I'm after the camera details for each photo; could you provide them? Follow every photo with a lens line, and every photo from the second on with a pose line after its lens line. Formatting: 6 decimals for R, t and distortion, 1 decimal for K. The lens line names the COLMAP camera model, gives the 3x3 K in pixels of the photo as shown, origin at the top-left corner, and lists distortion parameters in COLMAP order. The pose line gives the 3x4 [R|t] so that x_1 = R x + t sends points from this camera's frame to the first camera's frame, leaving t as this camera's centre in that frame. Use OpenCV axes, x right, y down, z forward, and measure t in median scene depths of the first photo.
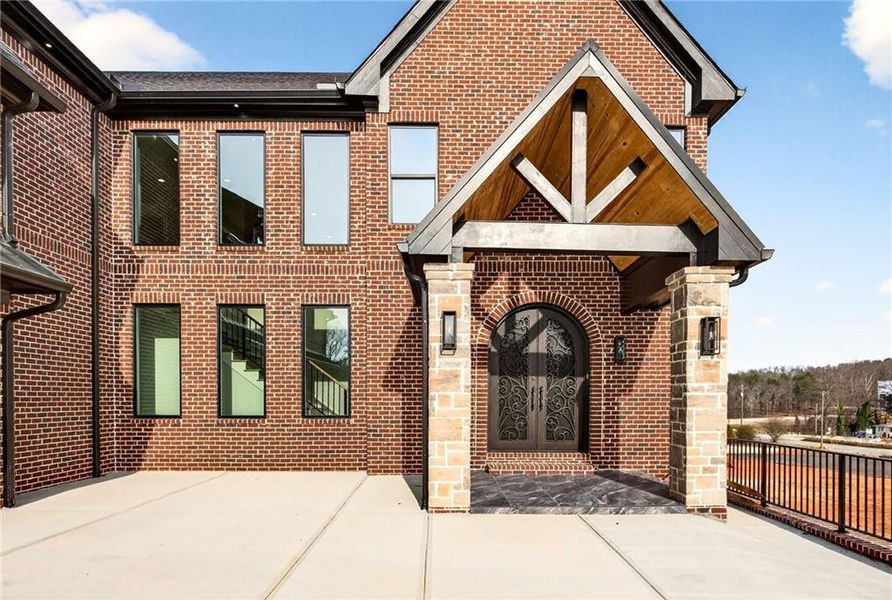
lens RADIAL K [[513.9, 0, 435.6], [0, 513.9, 401.7], [0, 0, 1]] dist [0.012201, 0.000363]
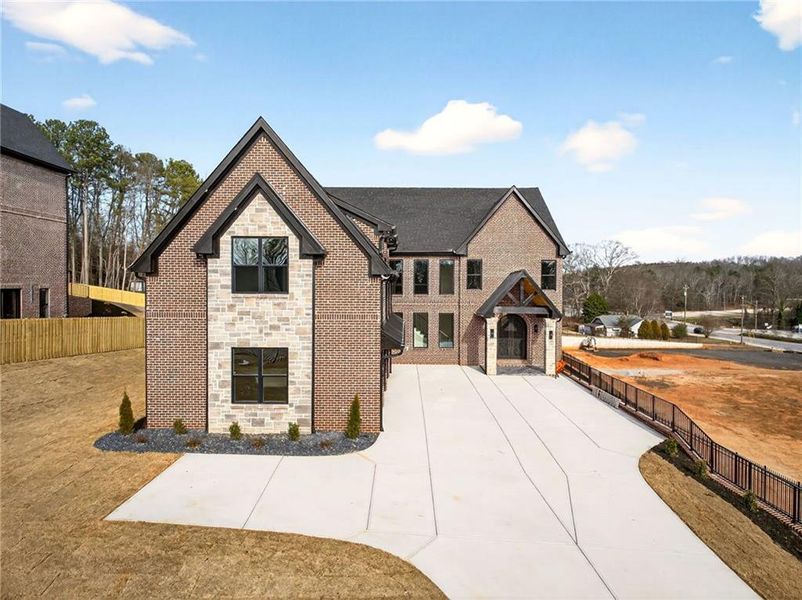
lens RADIAL K [[553.9, 0, 395.8], [0, 553.9, 293.1], [0, 0, 1]] dist [-0.005645, -0.008624]
pose [[0.999920, 0.006985, 0.010539, -0.585270], [-0.007128, 0.999882, 0.013587, -0.375421], [-0.010443, -0.013661, 0.999852, -2.570285]]
